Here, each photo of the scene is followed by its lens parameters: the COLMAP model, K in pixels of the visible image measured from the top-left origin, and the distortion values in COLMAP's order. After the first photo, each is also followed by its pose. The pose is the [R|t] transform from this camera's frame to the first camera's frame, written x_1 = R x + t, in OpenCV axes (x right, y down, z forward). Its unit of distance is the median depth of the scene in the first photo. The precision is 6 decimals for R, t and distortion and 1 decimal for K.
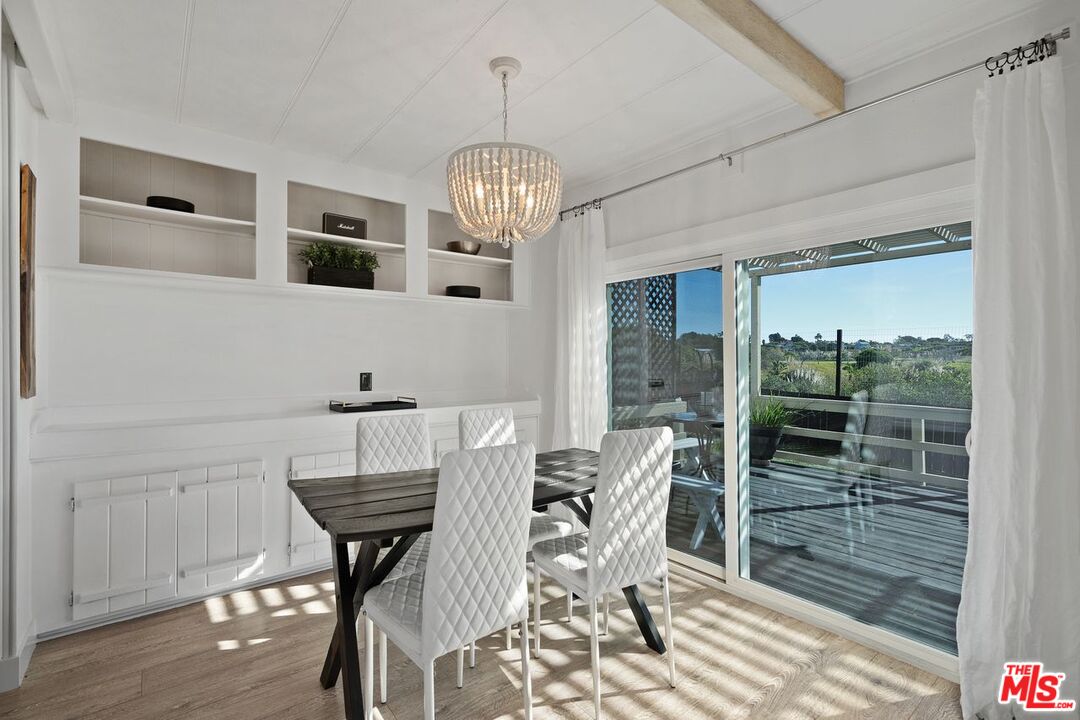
lens RADIAL K [[490.9, 0, 533.7], [0, 490.9, 355.5], [0, 0, 1]] dist [0.001389, 0.000374]
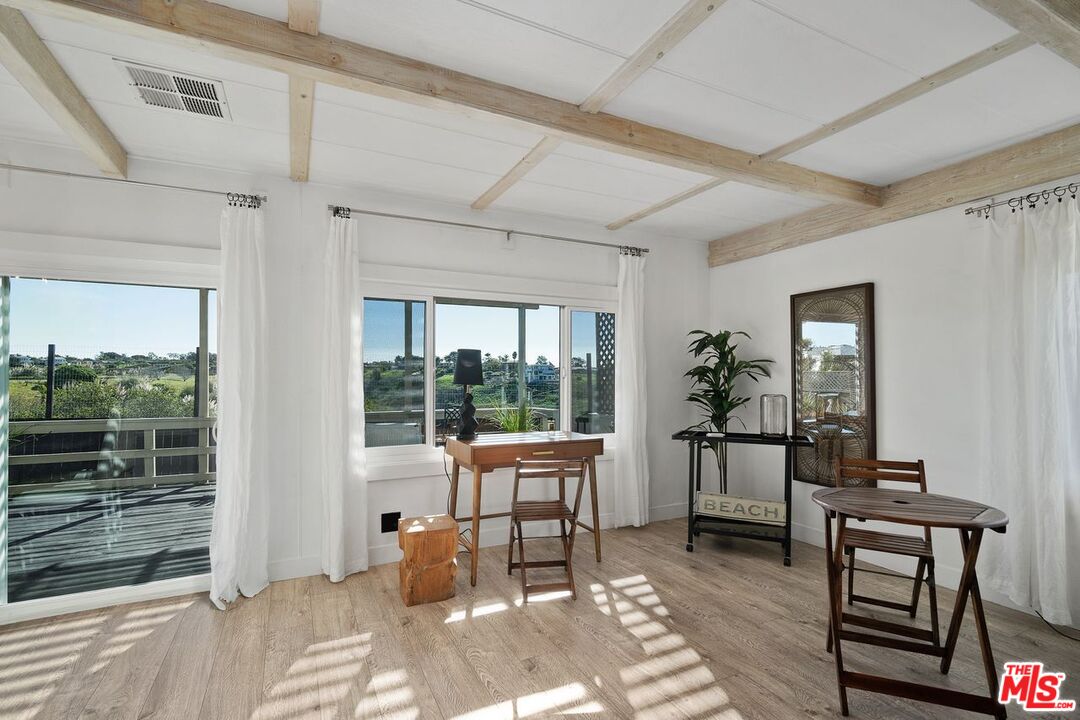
lens RADIAL K [[497.2, 0, 538.0], [0, 497.2, 364.3], [0, 0, 1]] dist [-0.004071, -0.001213]
pose [[0.207414, 0.017971, 0.978088, -0.275650], [-0.000916, 0.999834, -0.018176, -0.003852], [-0.978253, 0.002874, 0.207396, -0.204660]]
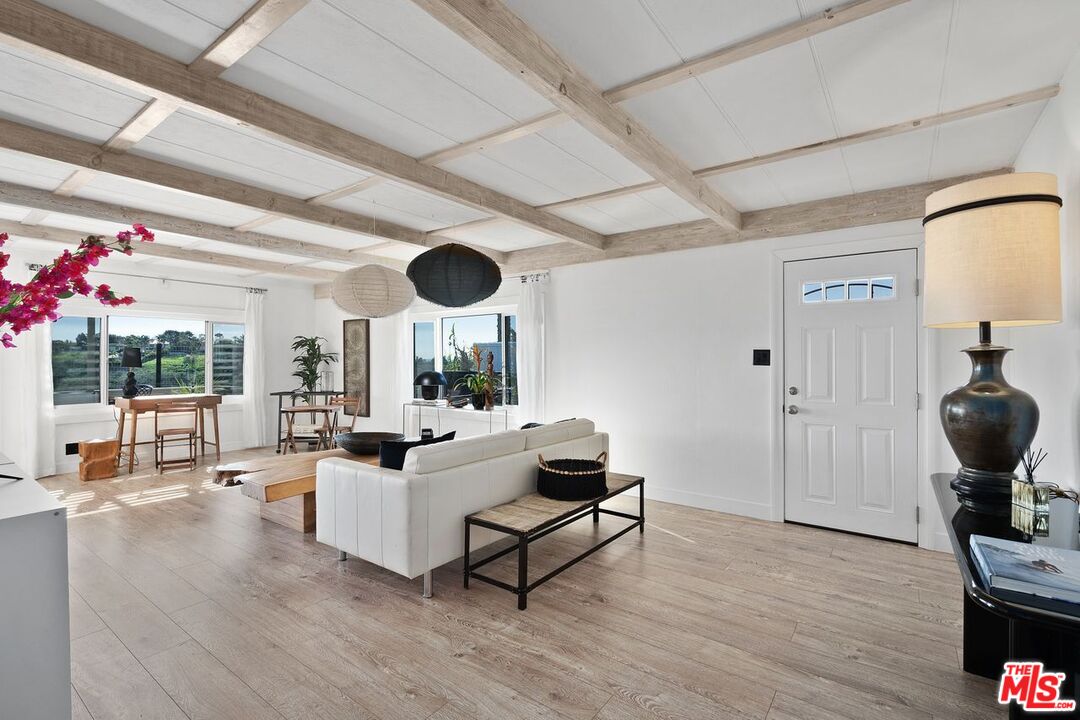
lens RADIAL K [[490.9, 0, 533.7], [0, 490.9, 355.5], [0, 0, 1]] dist [0.001389, 0.000374]
pose [[-0.257104, 0.003607, 0.966377, -1.600472], [-0.004423, 0.999978, -0.004910, -0.022512], [-0.966374, -0.005537, -0.257082, -0.909709]]
